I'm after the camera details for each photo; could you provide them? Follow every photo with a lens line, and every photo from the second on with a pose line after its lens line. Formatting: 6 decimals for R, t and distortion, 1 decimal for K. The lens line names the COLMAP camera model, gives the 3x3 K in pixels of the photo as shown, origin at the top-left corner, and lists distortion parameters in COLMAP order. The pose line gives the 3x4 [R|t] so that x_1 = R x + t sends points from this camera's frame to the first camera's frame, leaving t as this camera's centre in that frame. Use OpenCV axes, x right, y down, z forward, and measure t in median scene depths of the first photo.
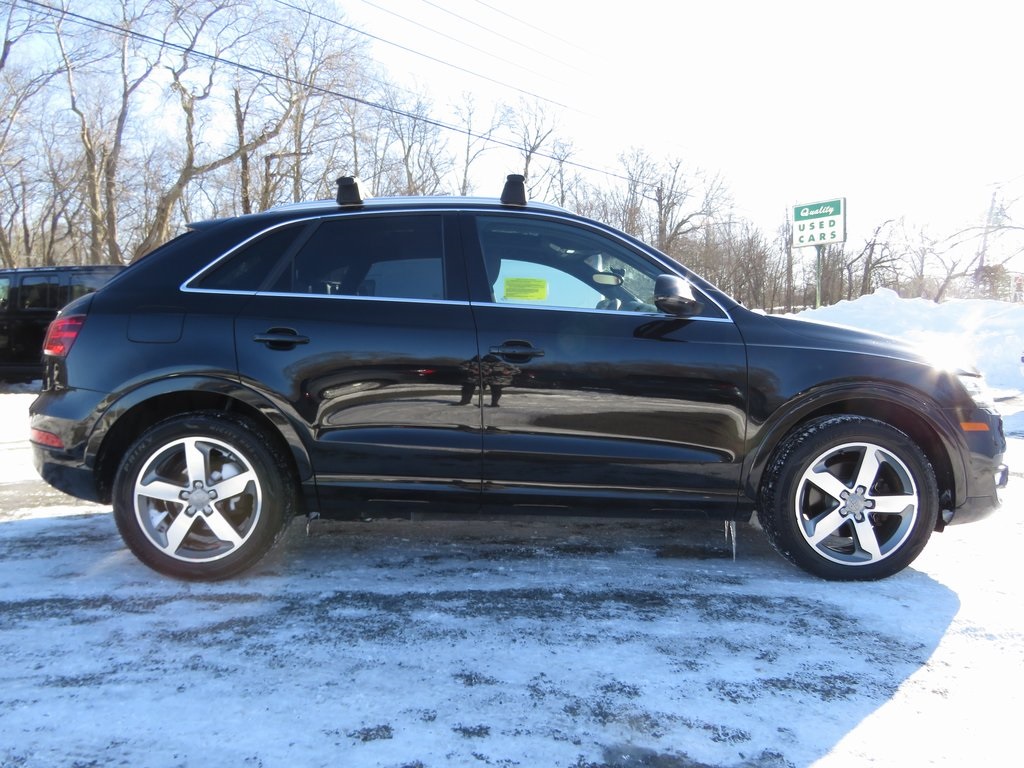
lens RADIAL K [[726.3, 0, 507.4], [0, 726.3, 383.4], [0, 0, 1]] dist [-0.012762, 0.000022]
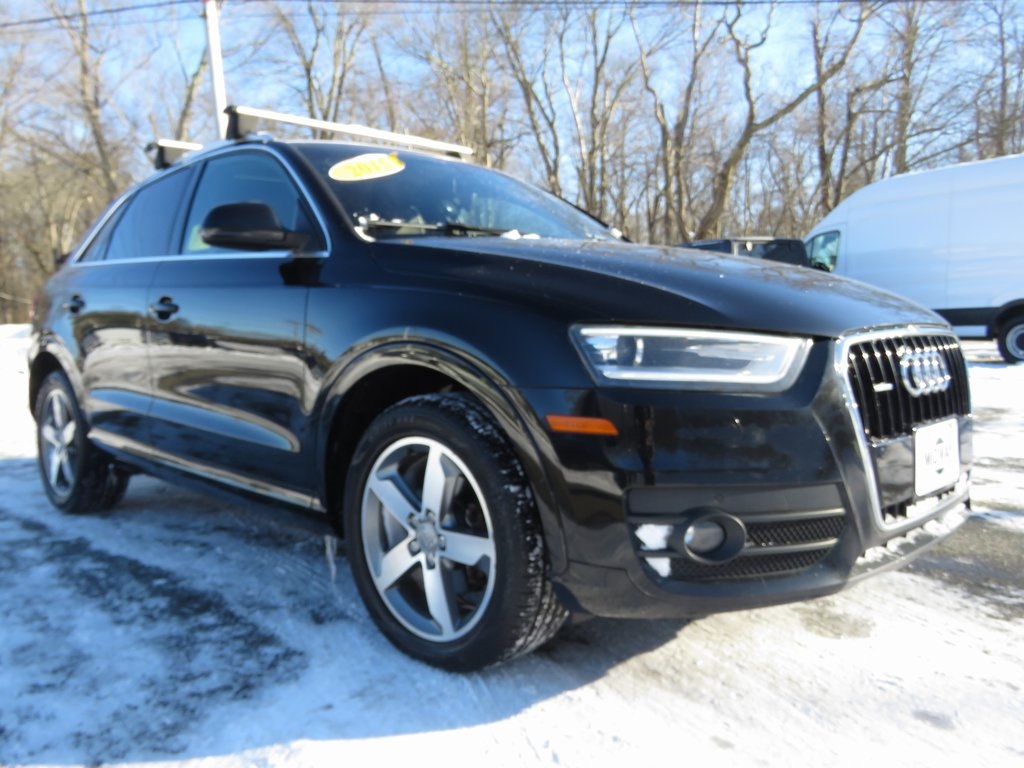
lens RADIAL K [[820.7, 0, 508.1], [0, 820.7, 385.8], [0, 0, 1]] dist [0.009217, -0.005540]
pose [[0.709610, 0.028084, -0.704035, 1.018017], [-0.009615, 0.999498, 0.030179, 0.015946], [0.704529, -0.014646, 0.709524, 0.557973]]
